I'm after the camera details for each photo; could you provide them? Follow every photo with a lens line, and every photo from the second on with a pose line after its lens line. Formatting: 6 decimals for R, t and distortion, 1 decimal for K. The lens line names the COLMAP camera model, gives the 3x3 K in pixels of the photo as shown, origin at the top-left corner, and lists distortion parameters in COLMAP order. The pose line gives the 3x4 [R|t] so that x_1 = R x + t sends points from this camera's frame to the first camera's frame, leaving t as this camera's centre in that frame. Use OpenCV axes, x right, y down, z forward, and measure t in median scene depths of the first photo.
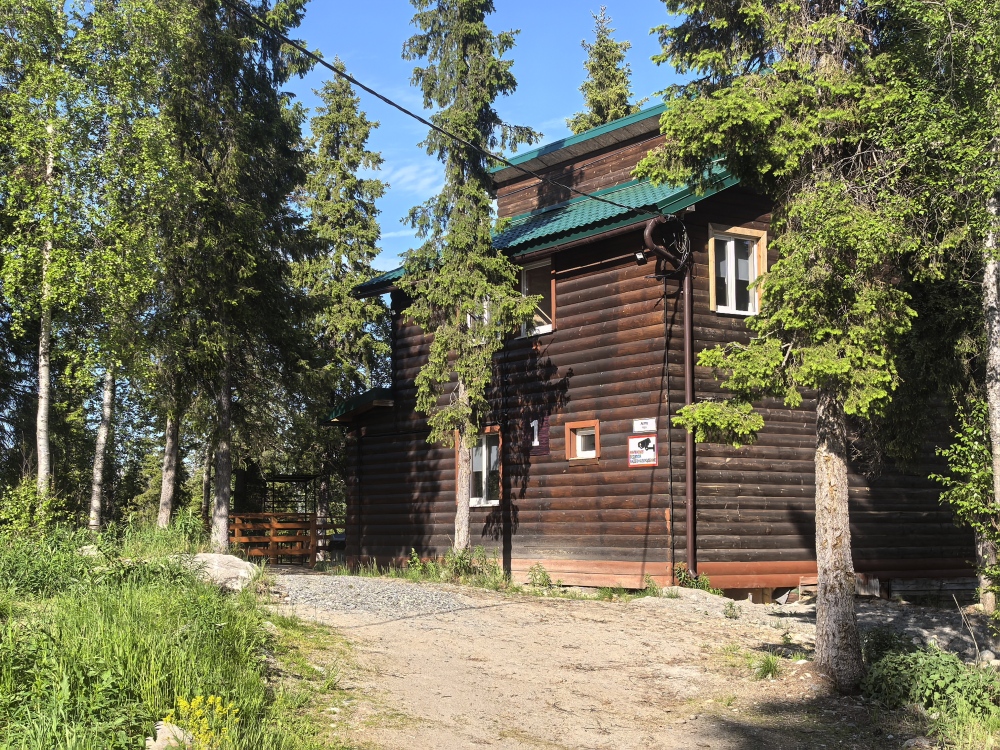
lens RADIAL K [[1426.0, 0, 533.4], [0, 1426.0, 369.7], [0, 0, 1]] dist [0.173697, 0.000000]
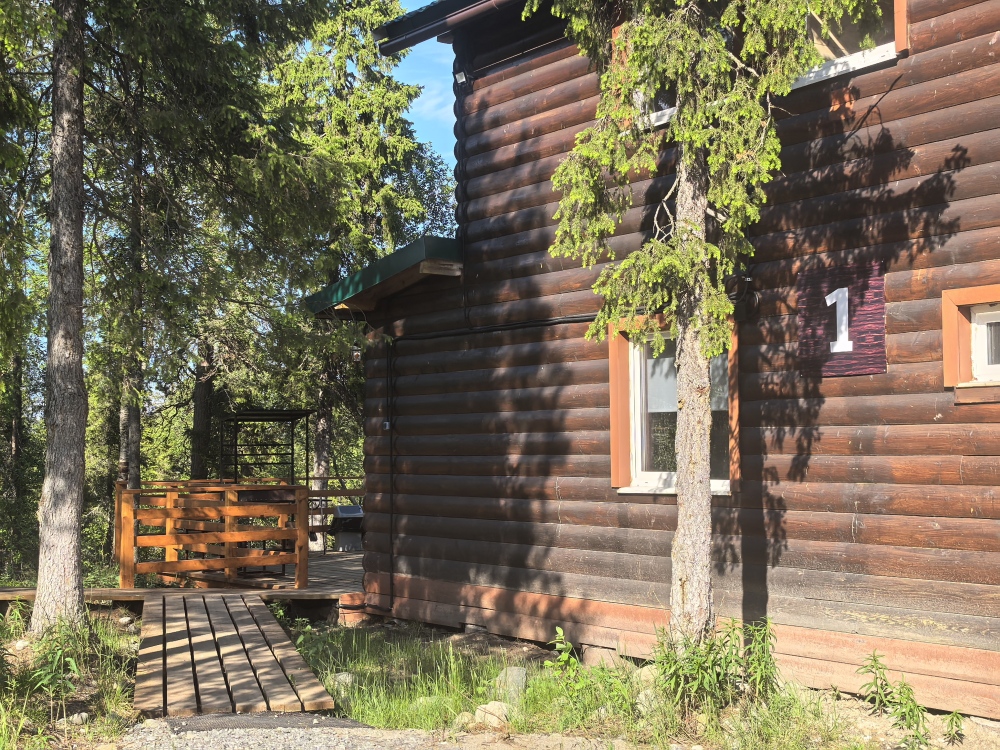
lens RADIAL K [[1426.0, 0, 500.1], [0, 1426.0, 370.6], [0, 0, 1]] dist [0.173697, 0.000000]
pose [[0.999723, -0.001032, -0.023513, -0.082302], [0.002321, 0.998492, 0.054846, 0.035025], [0.023421, -0.054886, 0.998218, 0.576370]]
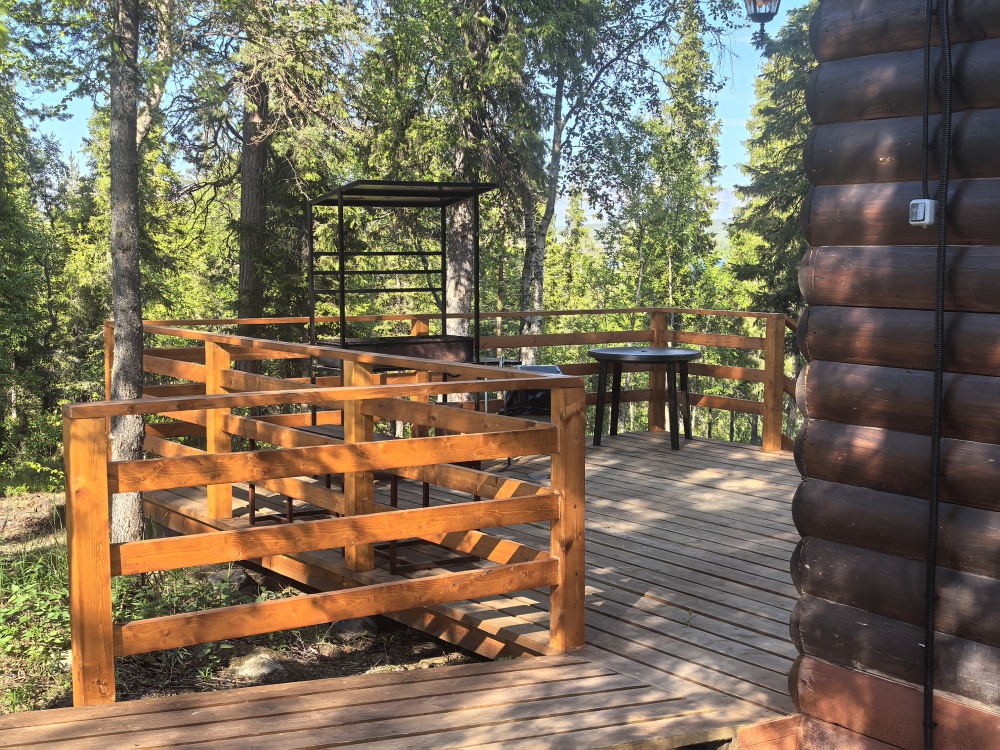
lens RADIAL K [[1426.0, 0, 501.1], [0, 1426.0, 375.2], [0, 0, 1]] dist [0.173697, 0.000000]
pose [[0.998885, 0.013747, -0.045154, -0.185447], [-0.004483, 0.979955, 0.199169, 0.073895], [0.046987, -0.198745, 0.978924, 0.975762]]
